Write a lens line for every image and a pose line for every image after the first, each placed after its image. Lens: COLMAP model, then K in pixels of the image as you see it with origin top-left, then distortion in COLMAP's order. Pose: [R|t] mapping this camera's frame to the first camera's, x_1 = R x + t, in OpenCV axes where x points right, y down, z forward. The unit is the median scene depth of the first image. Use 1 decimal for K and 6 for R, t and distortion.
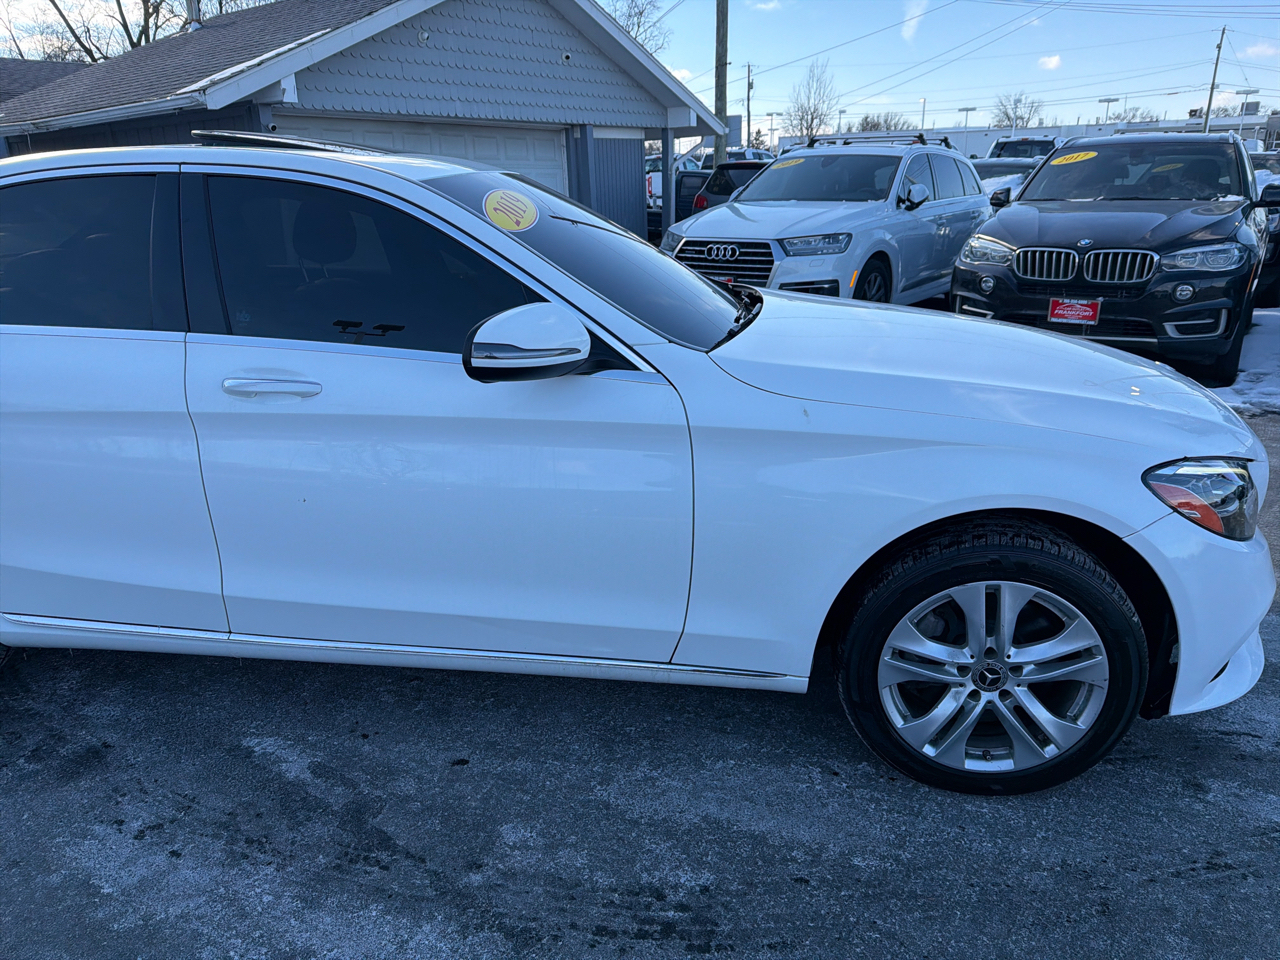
lens RADIAL K [[901.9, 0, 630.0], [0, 901.9, 481.6], [0, 0, 1]] dist [0.026922, -0.036014]
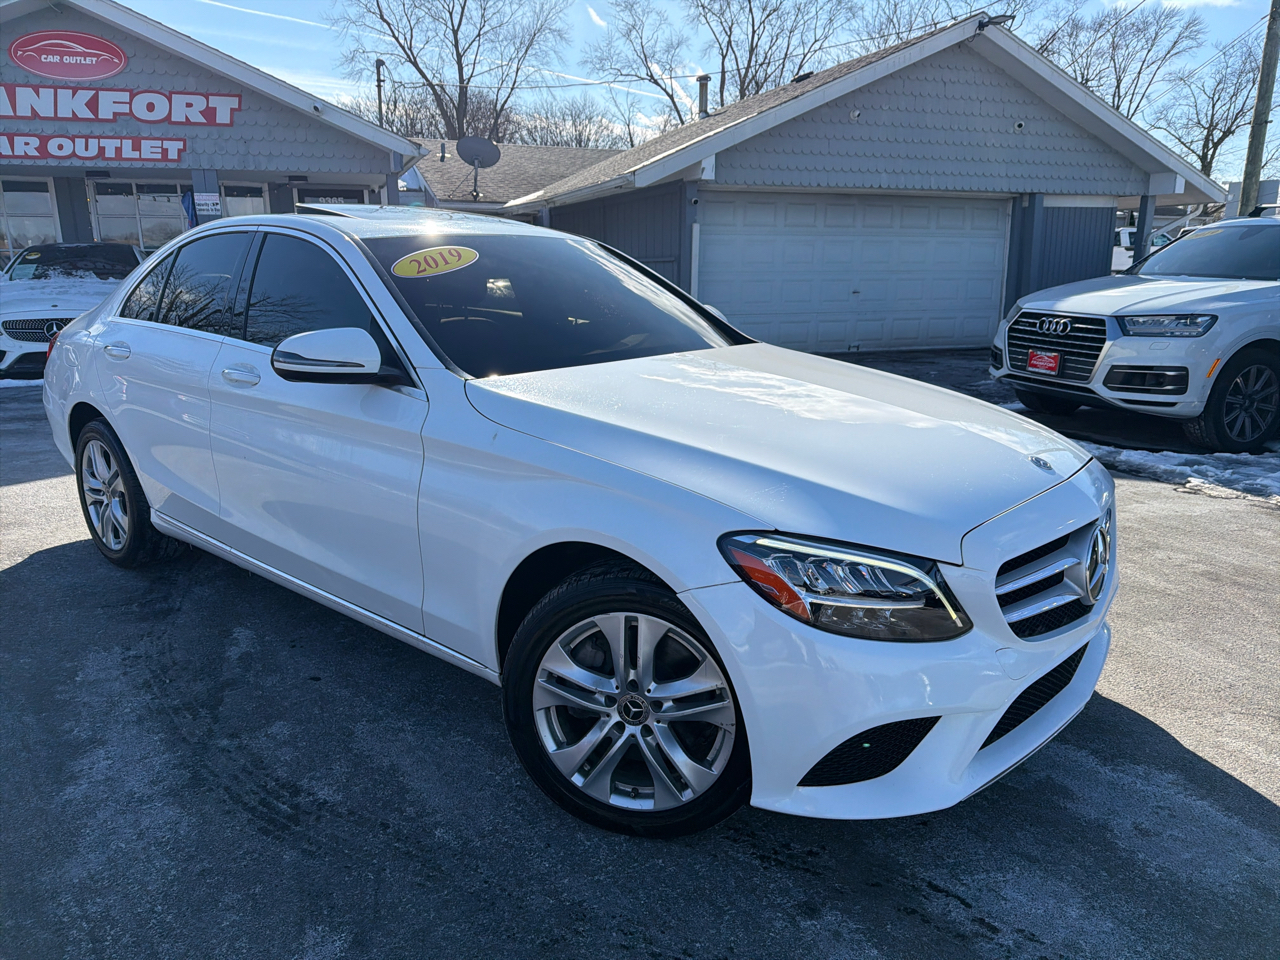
lens RADIAL K [[901.9, 0, 642.1], [0, 901.9, 481.8], [0, 0, 1]] dist [0.026922, -0.036014]
pose [[0.841823, 0.149815, -0.518545, 0.751962], [-0.185807, 0.982425, -0.017808, -0.026792], [0.506764, 0.111340, 0.854865, 0.088904]]
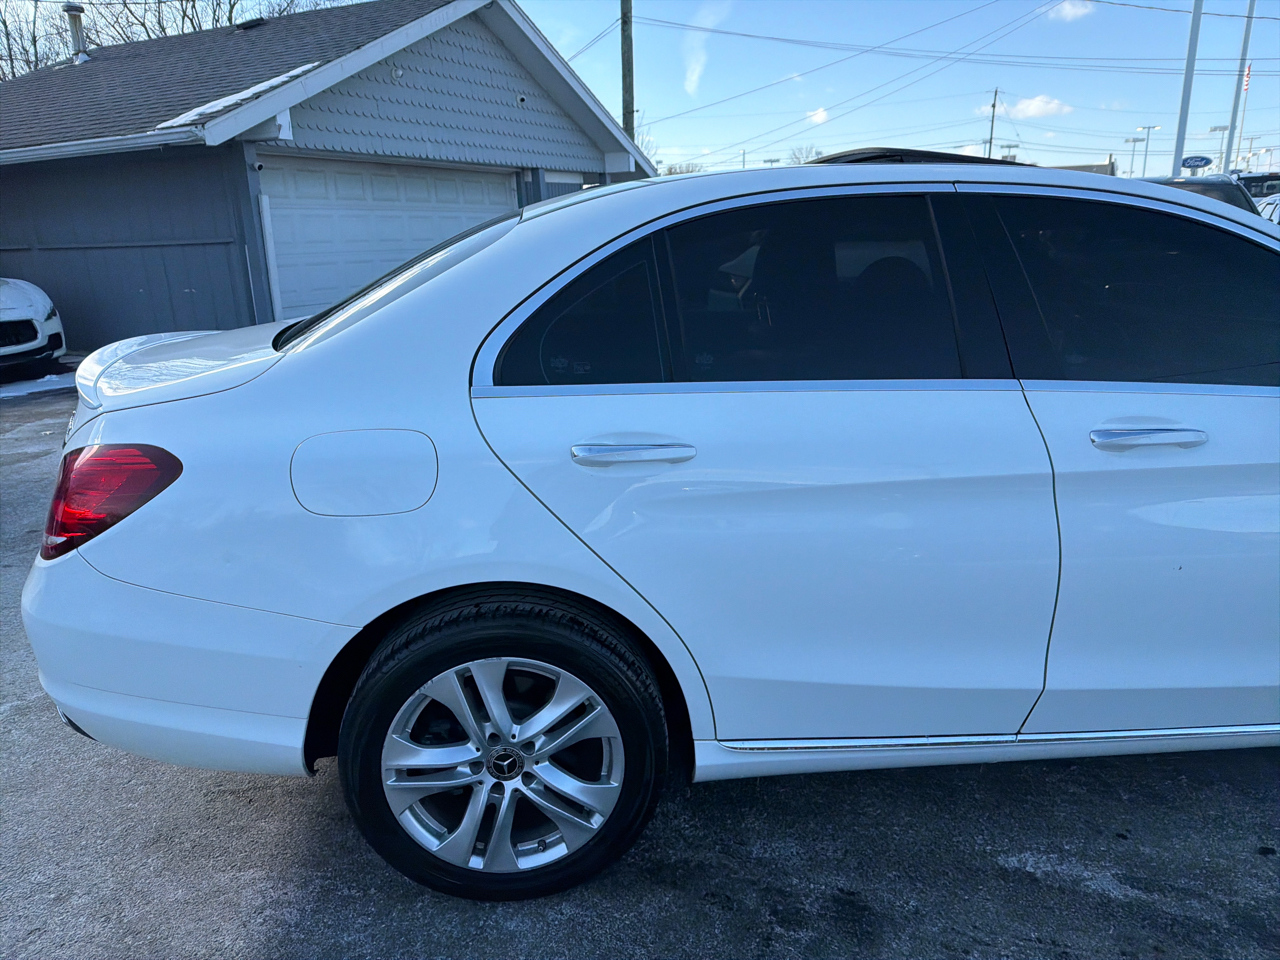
lens RADIAL K [[901.9, 0, 636.6], [0, 901.9, 480.8], [0, 0, 1]] dist [0.026922, -0.036014]
pose [[0.978058, -0.061516, 0.199043, -0.851117], [0.071065, 0.996621, -0.041183, -0.051805], [-0.195837, 0.054424, 0.979125, 0.213715]]
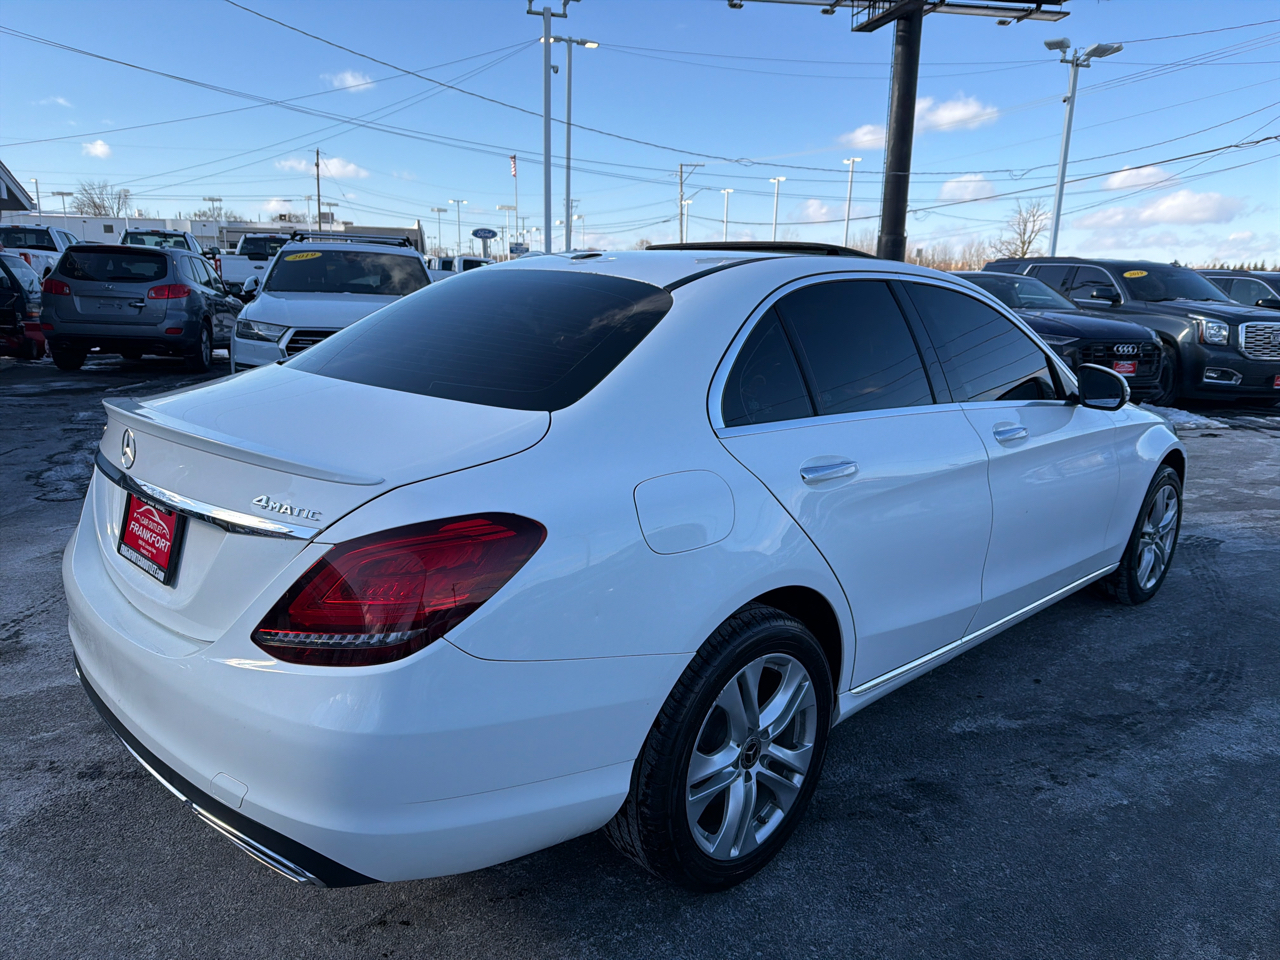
lens RADIAL K [[901.9, 0, 645.8], [0, 901.9, 478.3], [0, 0, 1]] dist [0.026922, -0.036014]
pose [[0.604766, -0.137817, 0.784388, -1.506639], [0.213508, 0.976916, 0.007029, -0.138579], [-0.767250, 0.163222, 0.620230, 0.472922]]
